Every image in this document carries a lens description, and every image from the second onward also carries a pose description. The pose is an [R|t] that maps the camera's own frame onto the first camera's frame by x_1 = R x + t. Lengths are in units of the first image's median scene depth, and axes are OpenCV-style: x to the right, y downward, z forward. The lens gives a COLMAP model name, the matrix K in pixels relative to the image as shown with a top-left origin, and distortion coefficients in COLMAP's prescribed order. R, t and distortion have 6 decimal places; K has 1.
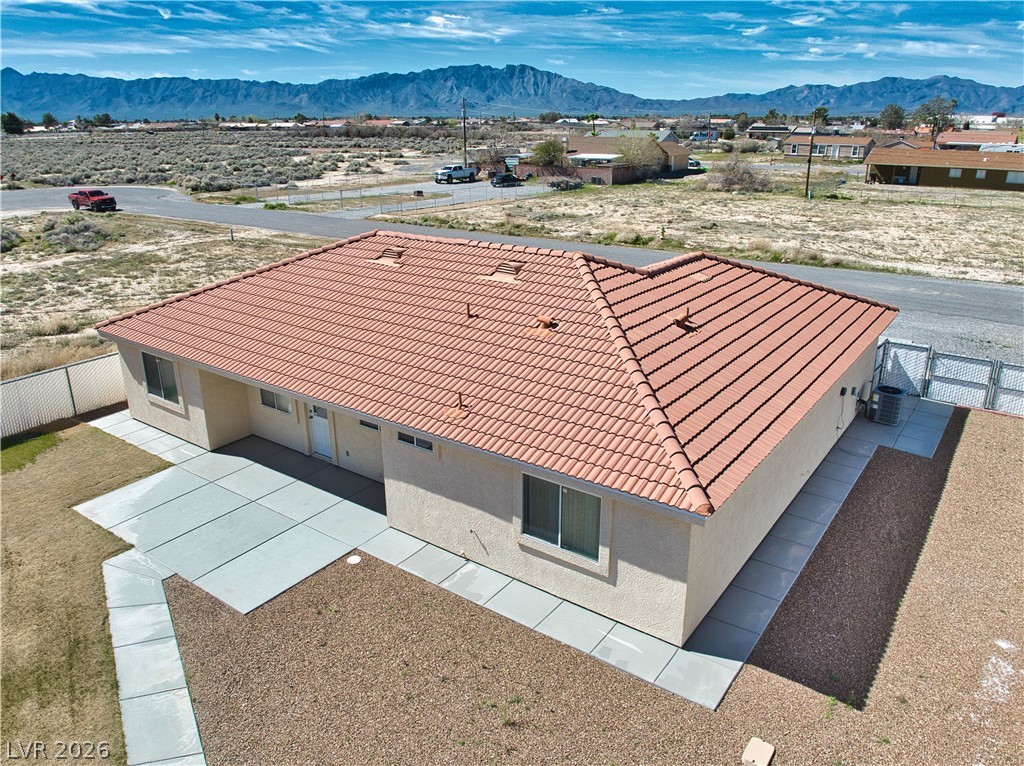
lens RADIAL K [[738.6, 0, 514.1], [0, 738.6, 424.2], [0, 0, 1]] dist [-0.041359, 0.002080]
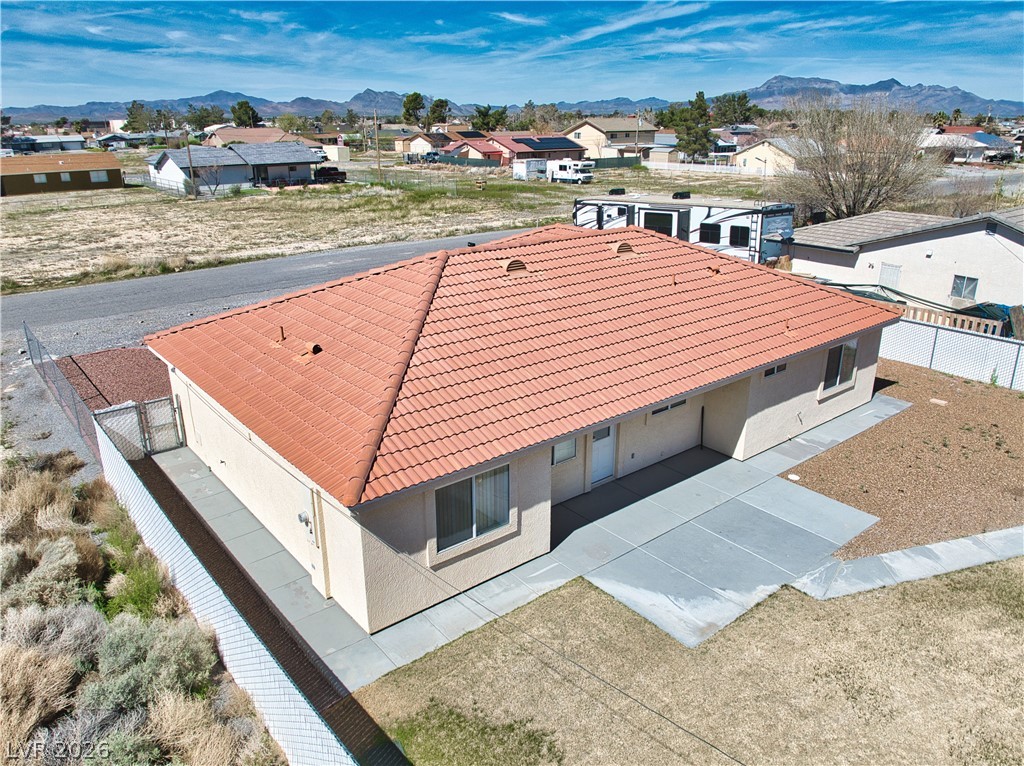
lens RADIAL K [[755.9, 0, 512.0], [0, 755.9, 383.0], [0, 0, 1]] dist [-0.040653, -0.001007]
pose [[0.257151, -0.318599, 0.912342, -1.099488], [0.375542, 0.902833, 0.209428, -0.305265], [-0.890417, 0.288768, 0.351811, 0.715210]]
